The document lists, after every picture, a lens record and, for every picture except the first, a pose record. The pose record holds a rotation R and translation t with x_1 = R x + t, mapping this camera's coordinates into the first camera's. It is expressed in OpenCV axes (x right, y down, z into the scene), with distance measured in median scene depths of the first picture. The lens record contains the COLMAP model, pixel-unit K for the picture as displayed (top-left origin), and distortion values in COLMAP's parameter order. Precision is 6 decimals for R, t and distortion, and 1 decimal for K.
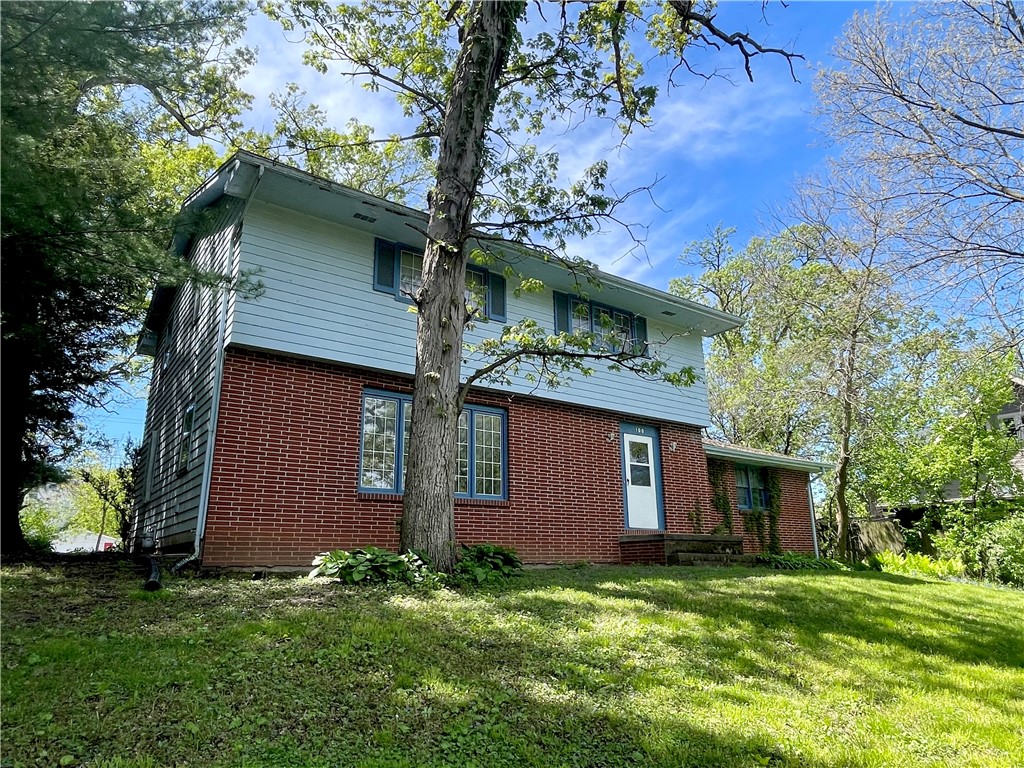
lens RADIAL K [[651.9, 0, 510.8], [0, 651.9, 384.0], [0, 0, 1]] dist [0.002651, 0.000246]
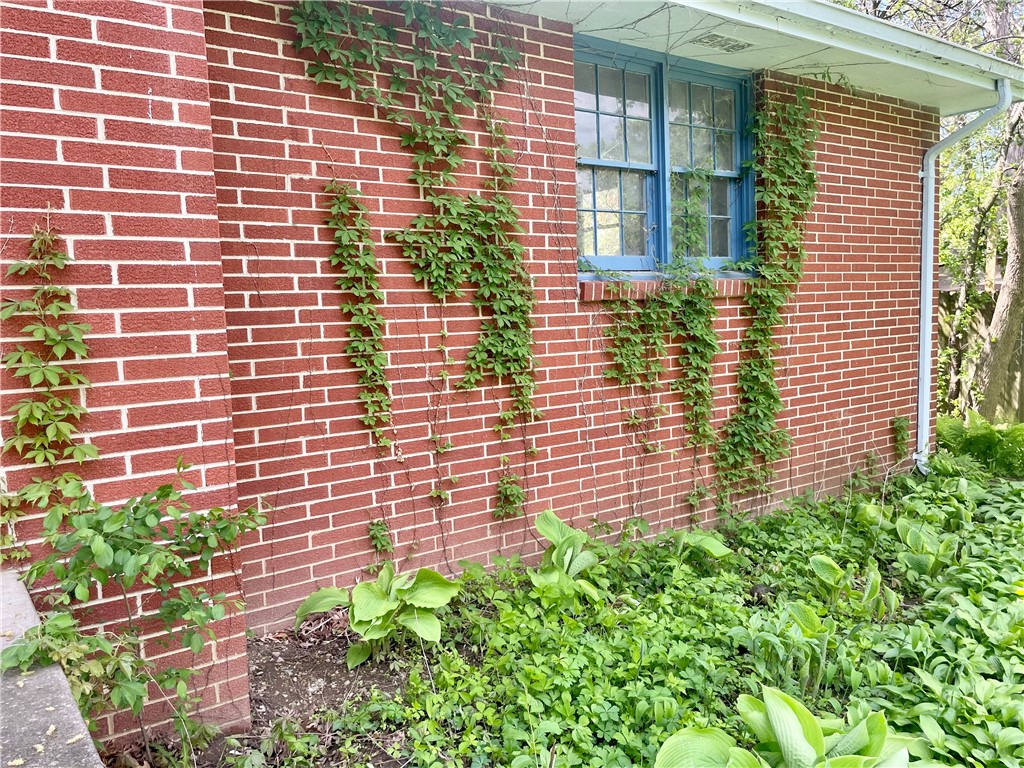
lens RADIAL K [[806.2, 0, 512.1], [0, 806.2, 384.3], [0, 0, 1]] dist [-0.001788, -0.000701]
pose [[0.999624, -0.026567, -0.006714, 0.318360], [0.027203, 0.932665, 0.359717, 0.128850], [-0.003295, -0.359765, 0.933037, 0.733788]]
